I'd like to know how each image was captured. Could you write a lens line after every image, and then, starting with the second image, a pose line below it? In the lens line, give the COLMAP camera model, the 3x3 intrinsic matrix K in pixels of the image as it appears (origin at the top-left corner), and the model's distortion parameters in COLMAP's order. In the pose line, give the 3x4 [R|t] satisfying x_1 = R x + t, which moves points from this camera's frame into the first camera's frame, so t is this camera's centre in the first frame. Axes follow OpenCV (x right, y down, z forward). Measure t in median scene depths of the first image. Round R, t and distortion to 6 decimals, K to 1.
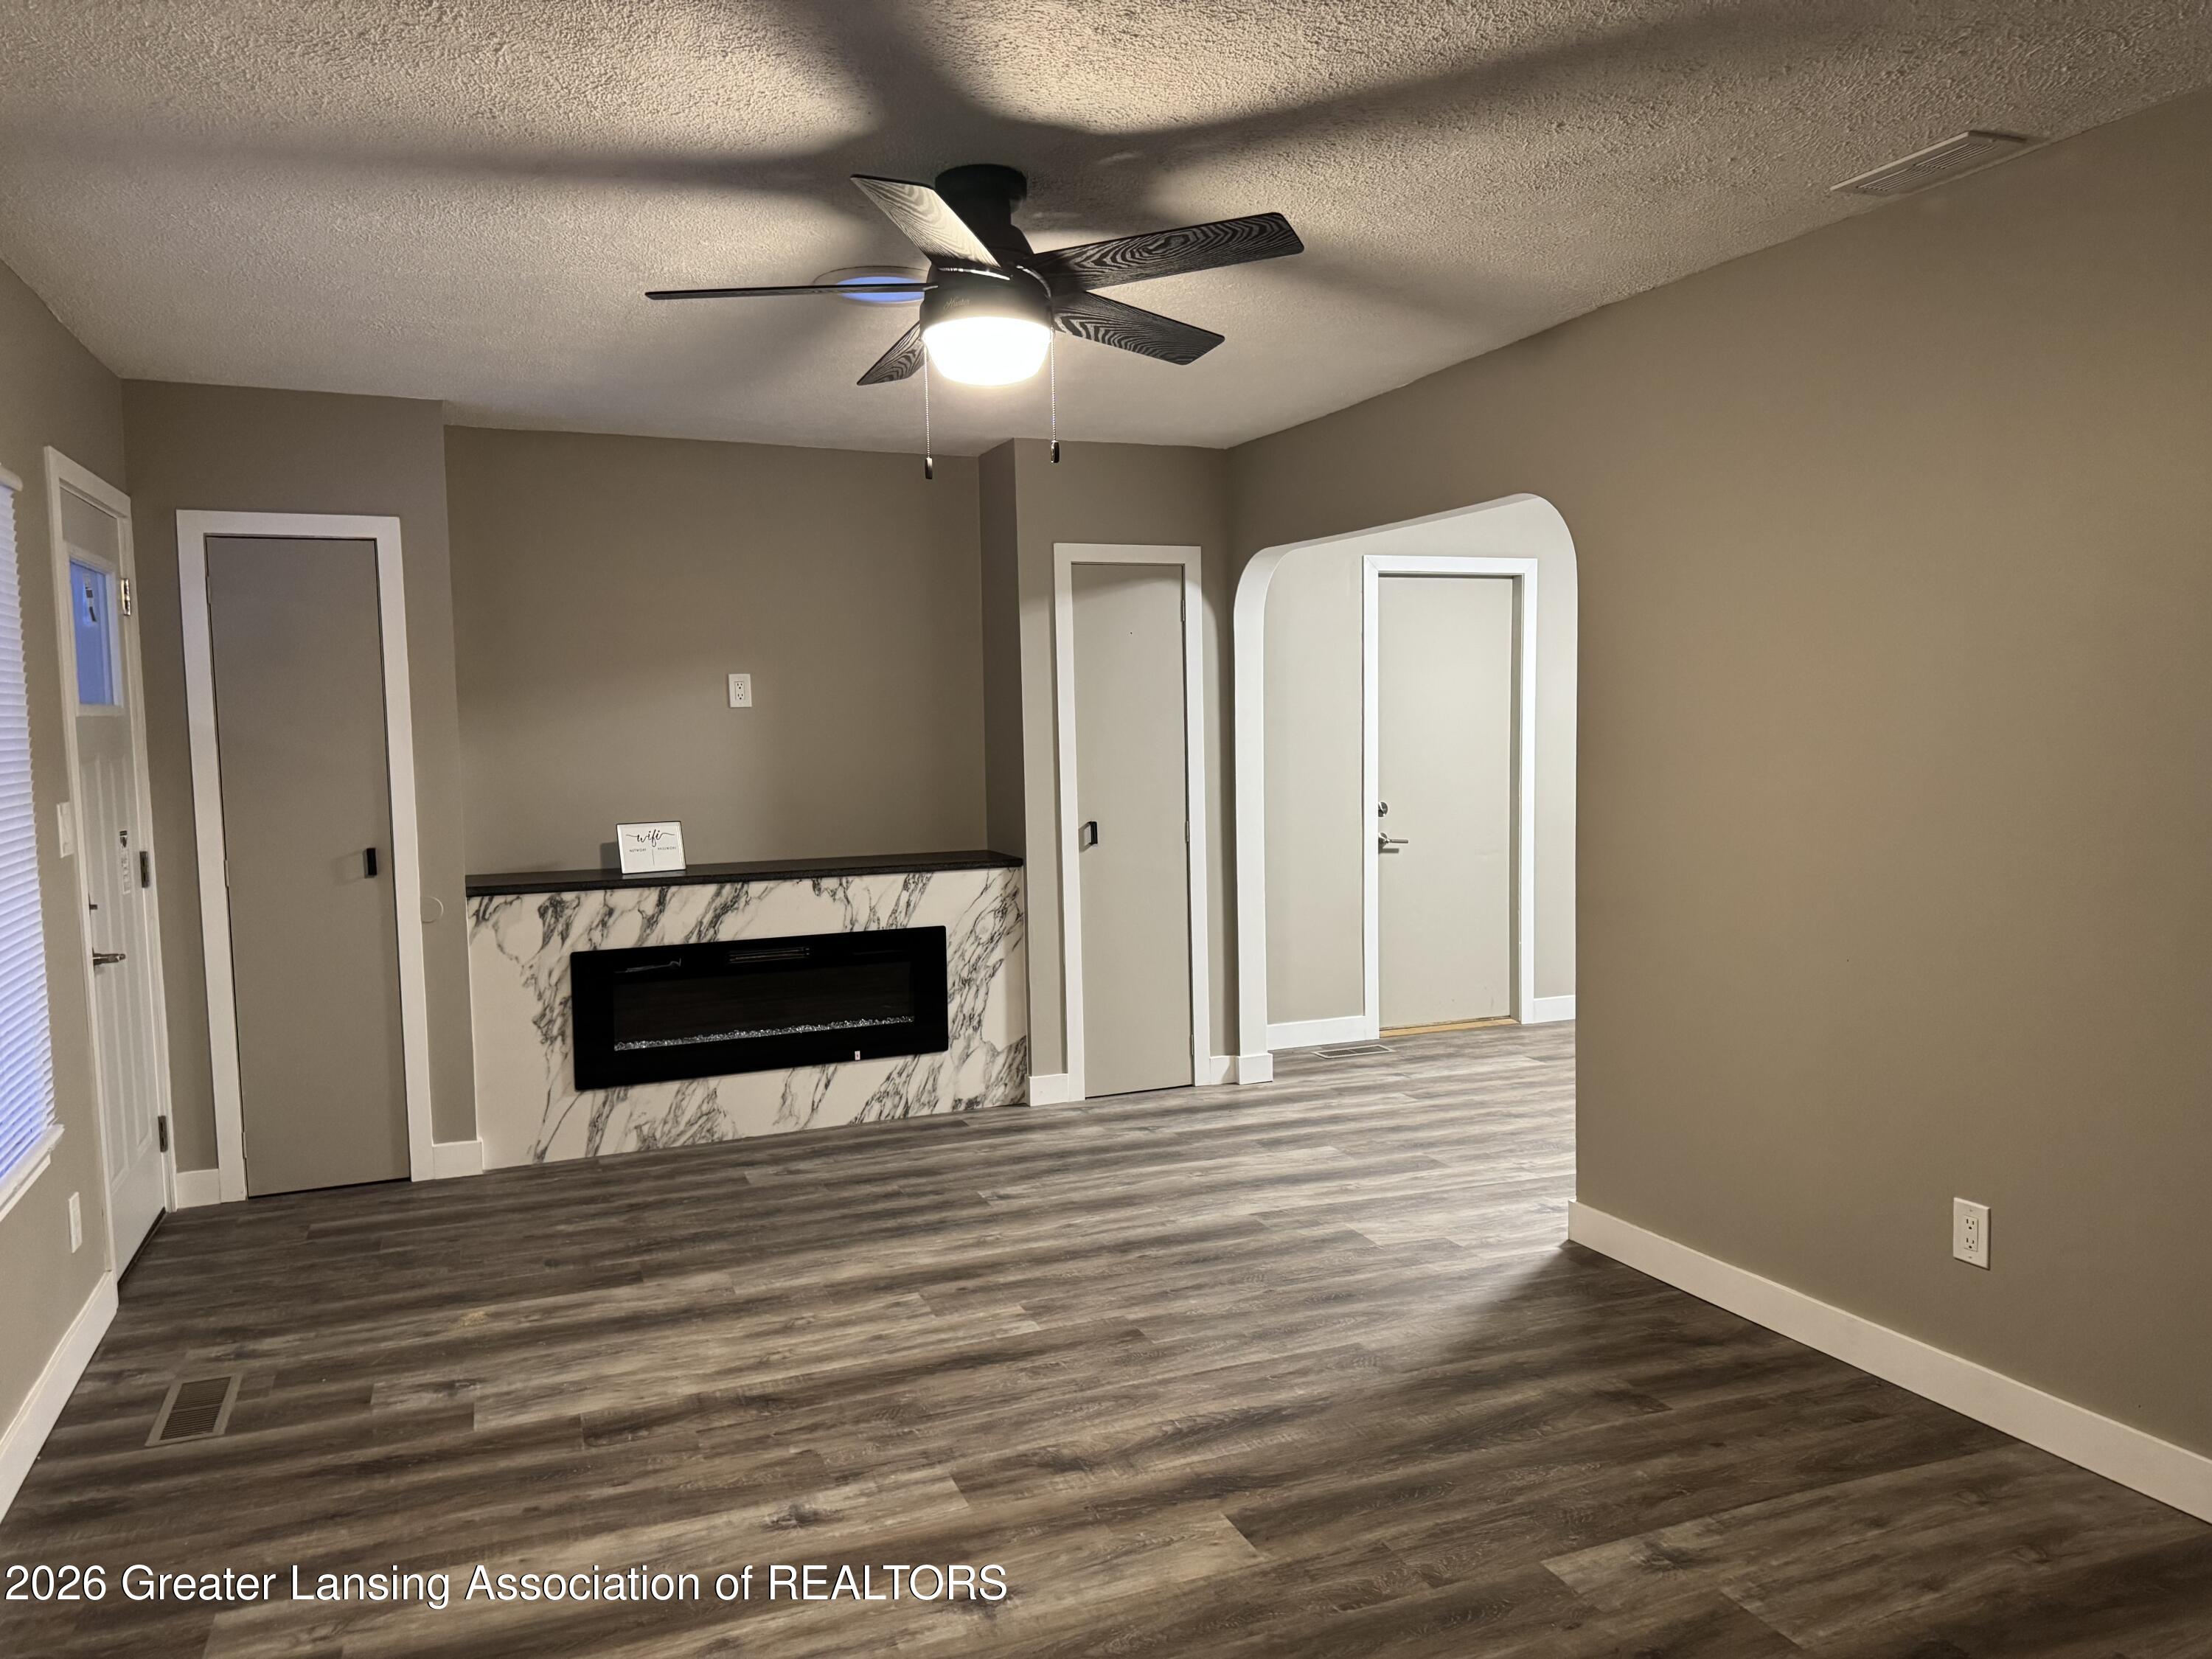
lens RADIAL K [[1577.8, 0, 1176.7], [0, 1577.8, 837.8], [0, 0, 1]] dist [0.093935, -0.176097]
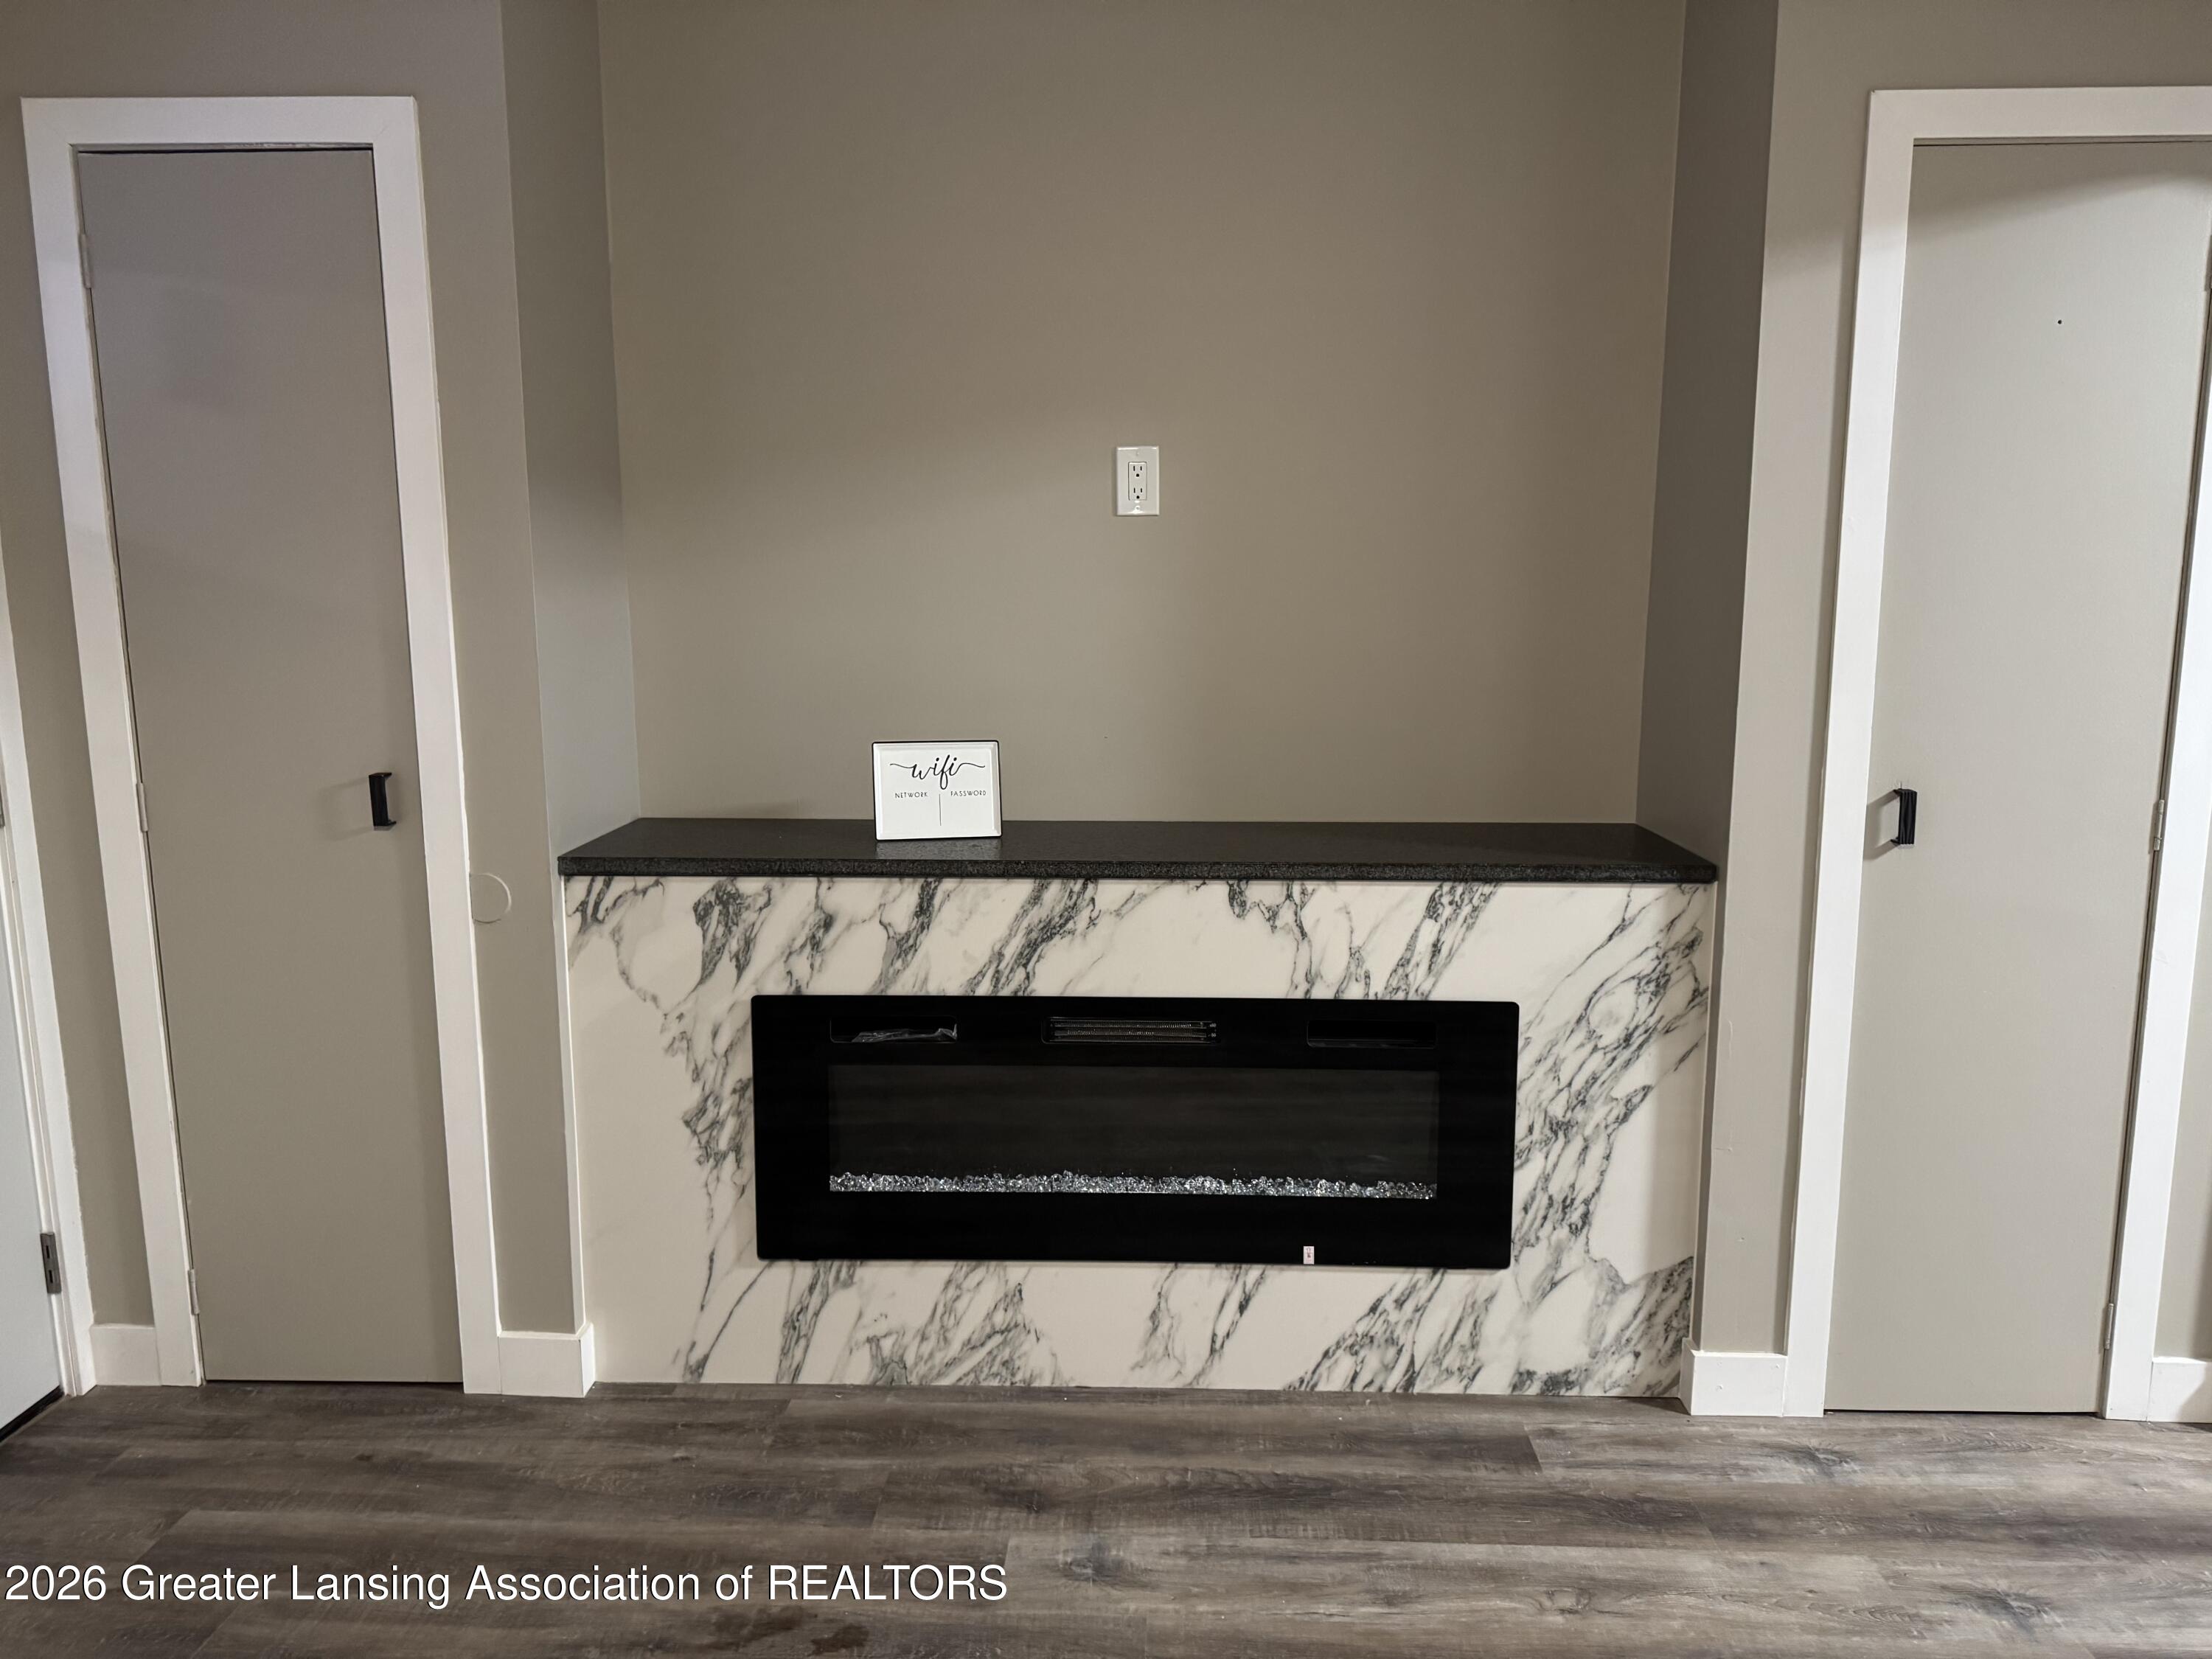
lens RADIAL K [[1550.5, 0, 1095.4], [0, 1550.5, 836.2], [0, 0, 1]] dist [0.105562, -0.156005]
pose [[0.892031, 0.084673, -0.443971, -0.064079], [-0.046239, 0.994237, 0.096715, -0.030120], [0.449602, -0.065744, 0.890806, 0.585623]]
